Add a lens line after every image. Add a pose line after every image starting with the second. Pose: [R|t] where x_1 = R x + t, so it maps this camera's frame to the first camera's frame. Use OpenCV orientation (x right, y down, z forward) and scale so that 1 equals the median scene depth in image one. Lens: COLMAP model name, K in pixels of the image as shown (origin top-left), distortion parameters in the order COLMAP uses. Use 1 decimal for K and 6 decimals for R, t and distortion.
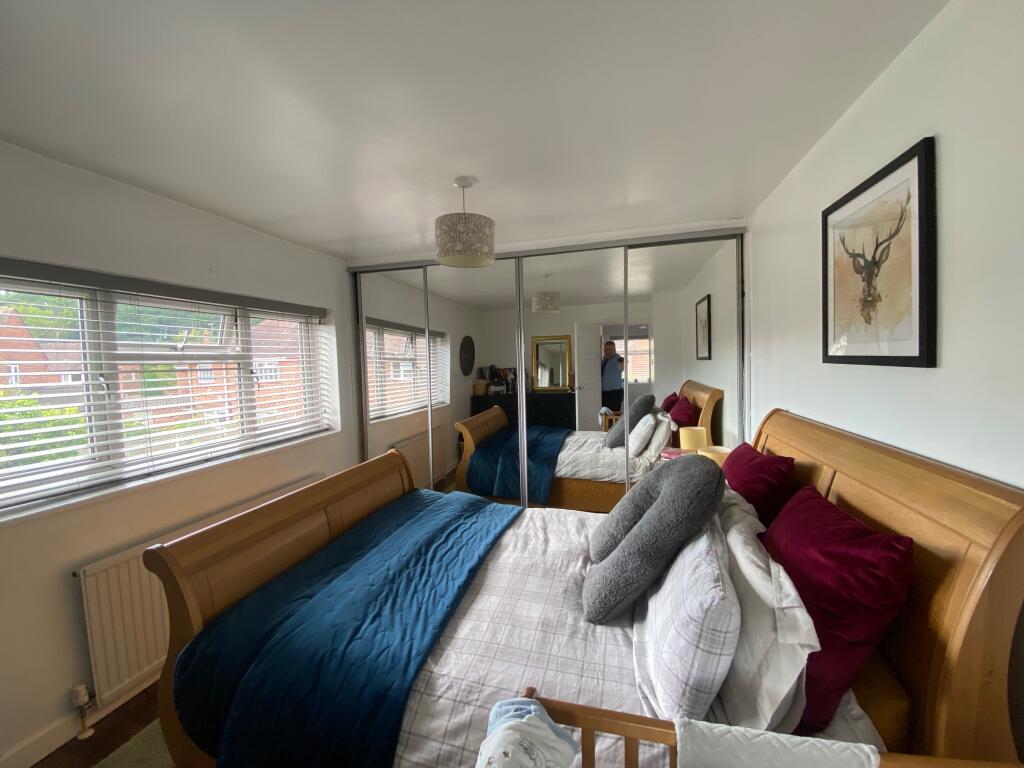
lens RADIAL K [[410.9, 0, 512.0], [0, 410.9, 384.0], [0, 0, 1]] dist [0.001338, -0.012206]
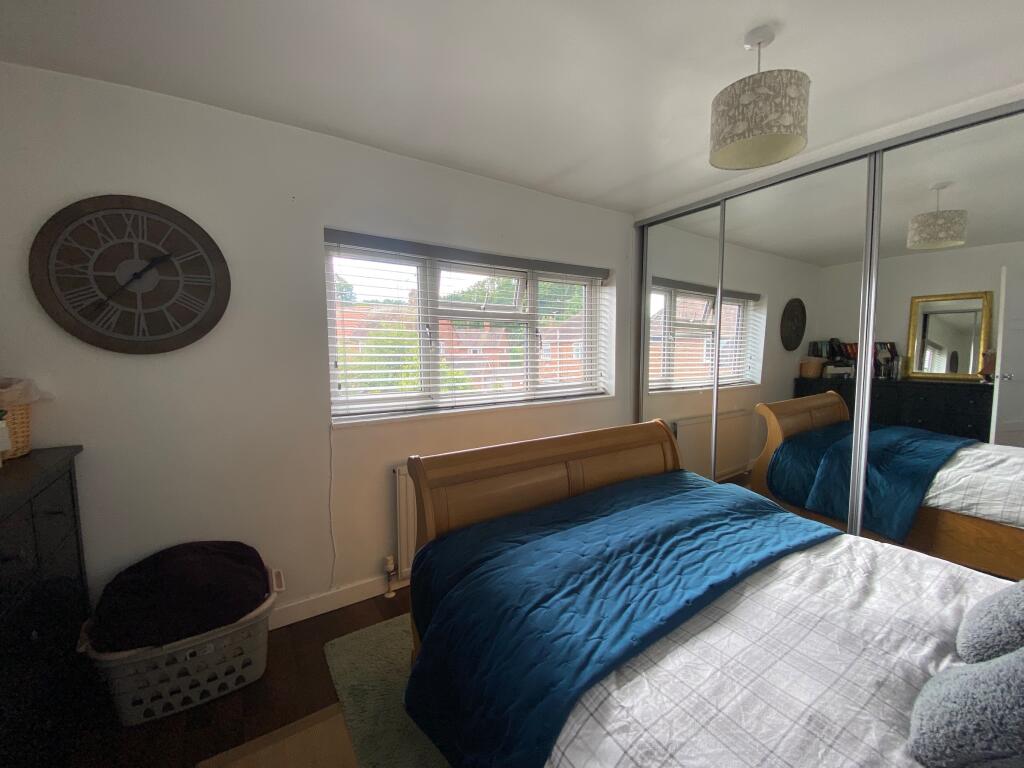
lens RADIAL K [[416.4, 0, 509.8], [0, 416.4, 380.9], [0, 0, 1]] dist [0.024487, -0.023755]
pose [[0.744846, 0.076013, -0.662893, 0.070501], [-0.053220, 0.997093, 0.054535, 0.063804], [0.665111, -0.005341, 0.746726, 0.182064]]
